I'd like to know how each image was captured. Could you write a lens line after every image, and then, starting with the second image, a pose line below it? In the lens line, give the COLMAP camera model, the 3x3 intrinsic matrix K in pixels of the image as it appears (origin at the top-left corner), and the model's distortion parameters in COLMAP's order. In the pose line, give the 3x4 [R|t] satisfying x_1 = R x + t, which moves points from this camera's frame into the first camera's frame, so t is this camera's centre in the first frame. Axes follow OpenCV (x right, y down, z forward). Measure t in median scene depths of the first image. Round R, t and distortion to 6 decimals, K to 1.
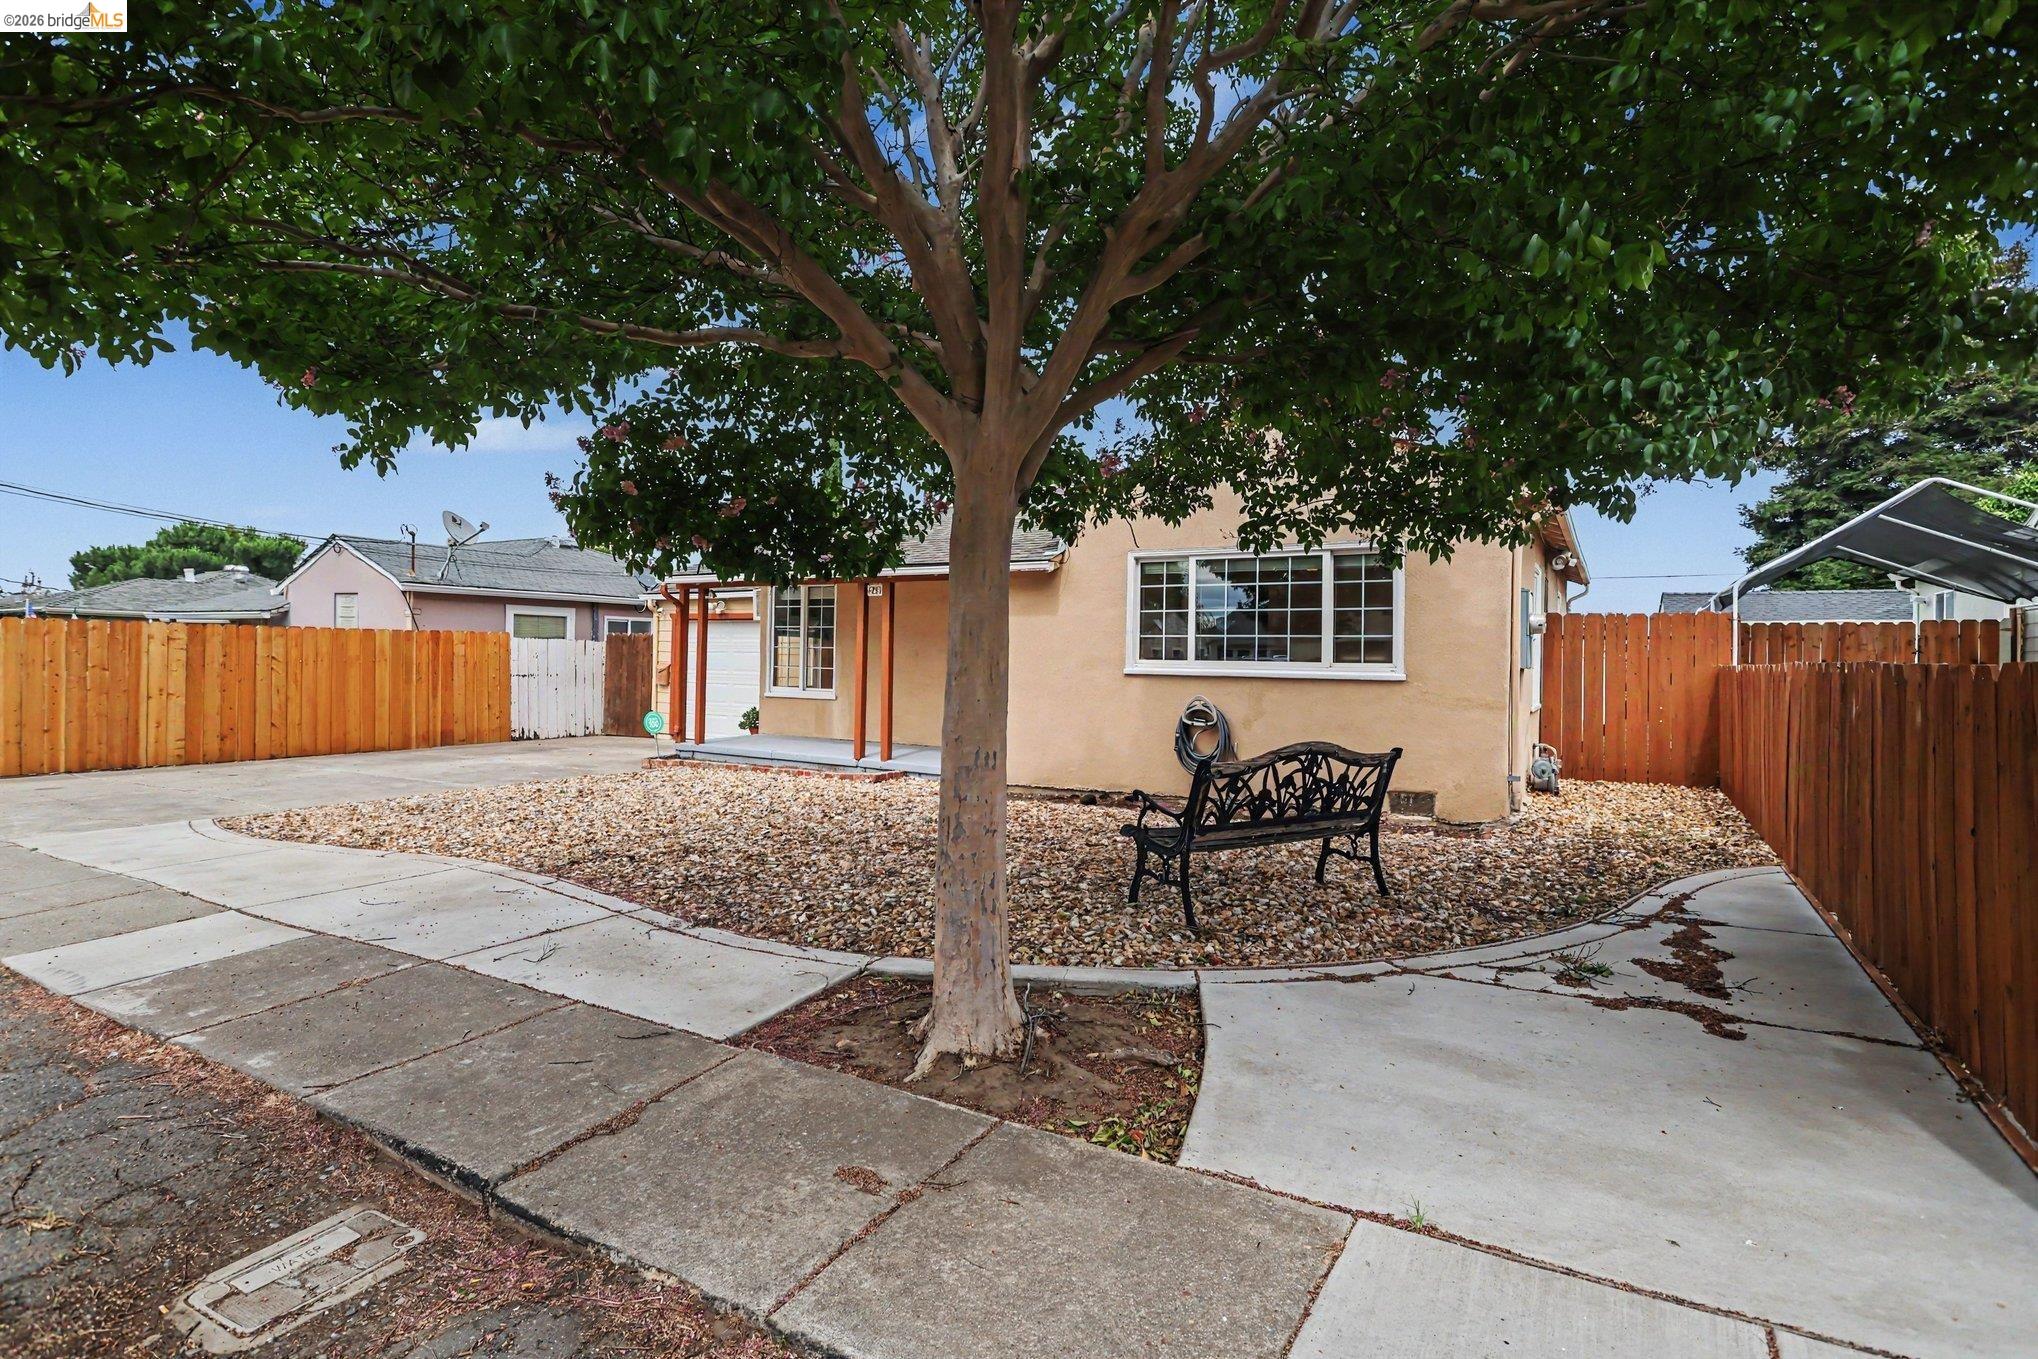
lens RADIAL K [[990.5, 0, 1009.6], [0, 990.5, 658.1], [0, 0, 1]] dist [-0.007890, 0.001185]
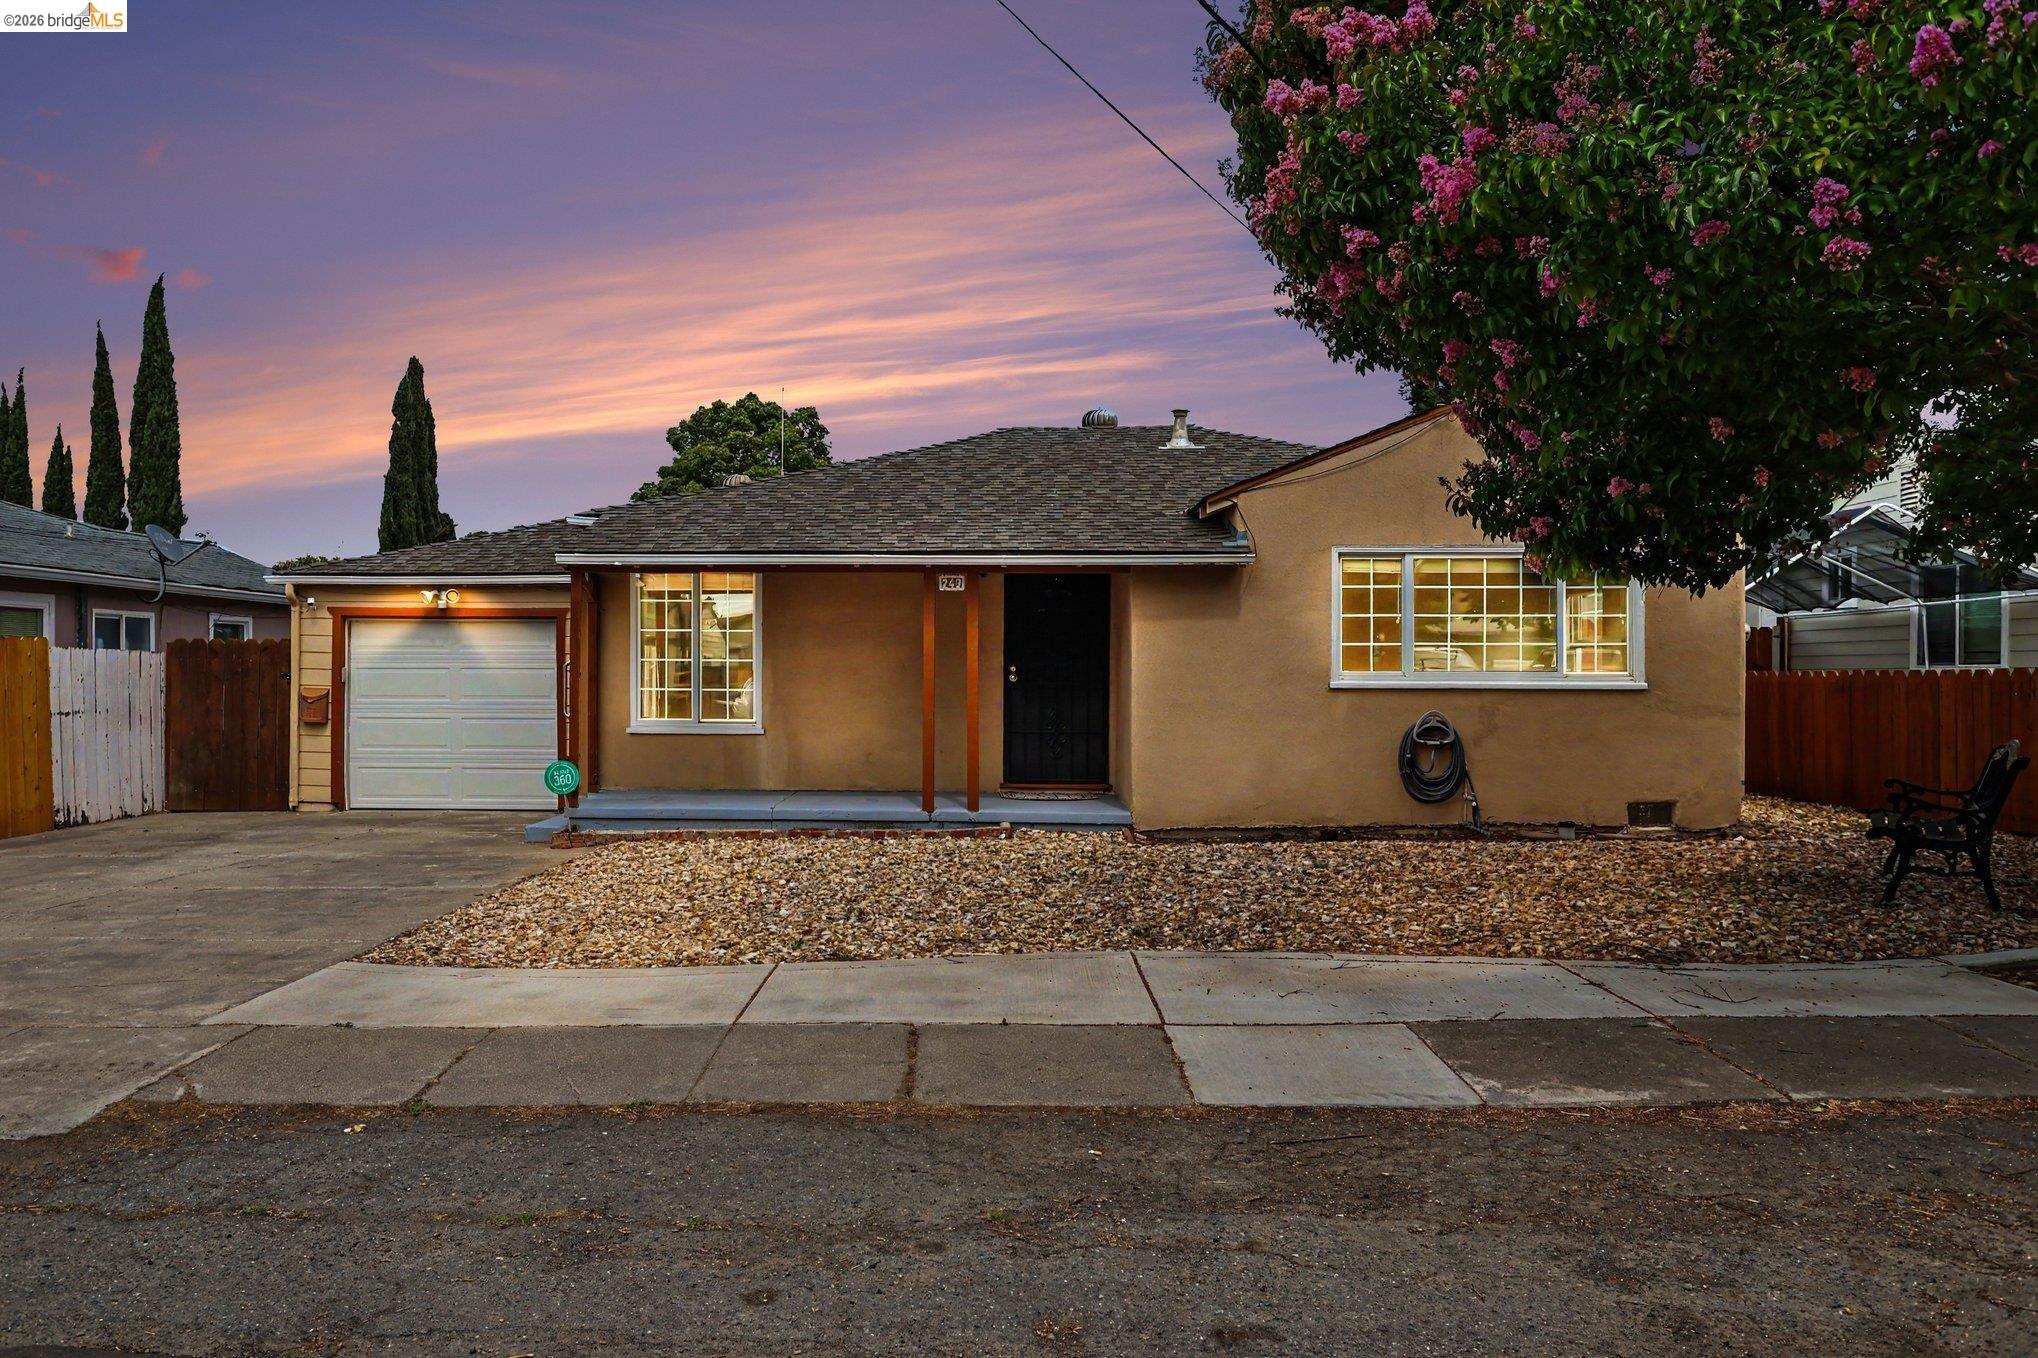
lens RADIAL K [[1446.7, 0, 924.3], [0, 1446.7, 679.2], [0, 0, 1]] dist [-0.006352, -0.000830]
pose [[0.880444, -0.013199, 0.473966, -0.747175], [0.011001, 0.999912, 0.007411, -0.004653], [-0.474023, -0.001311, 0.880512, 0.061871]]
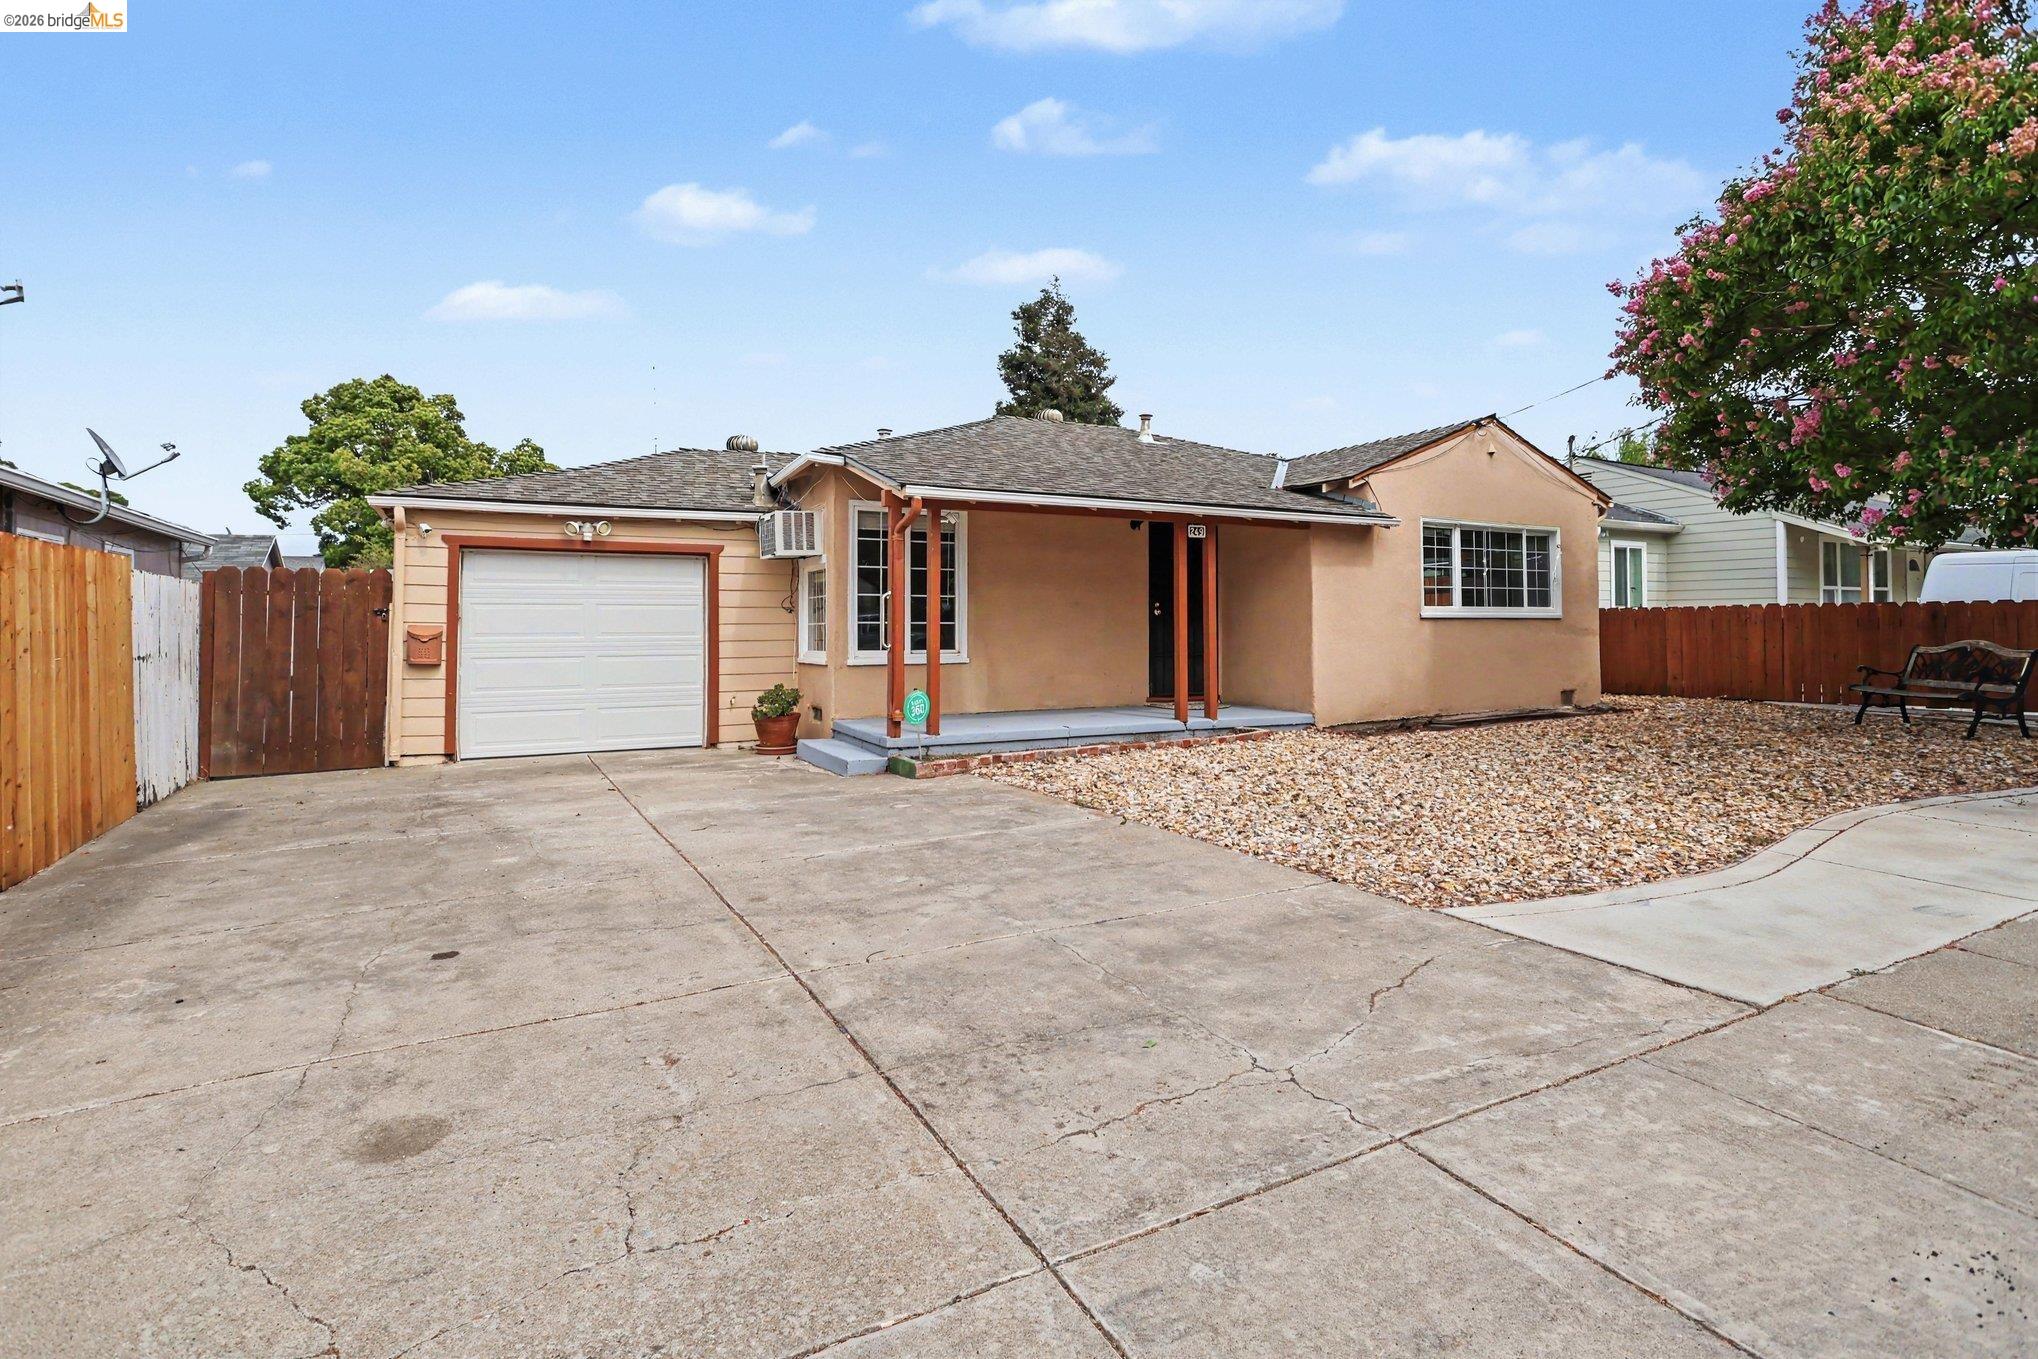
lens RADIAL K [[1020.8, 0, 1016.7], [0, 1020.8, 608.7], [0, 0, 1]] dist [-0.000957, 0.000134]
pose [[0.509042, 0.000797, 0.860741, -1.126672], [0.013033, 0.999878, -0.008634, 0.008481], [-0.860643, 0.015613, 0.508969, 0.739769]]
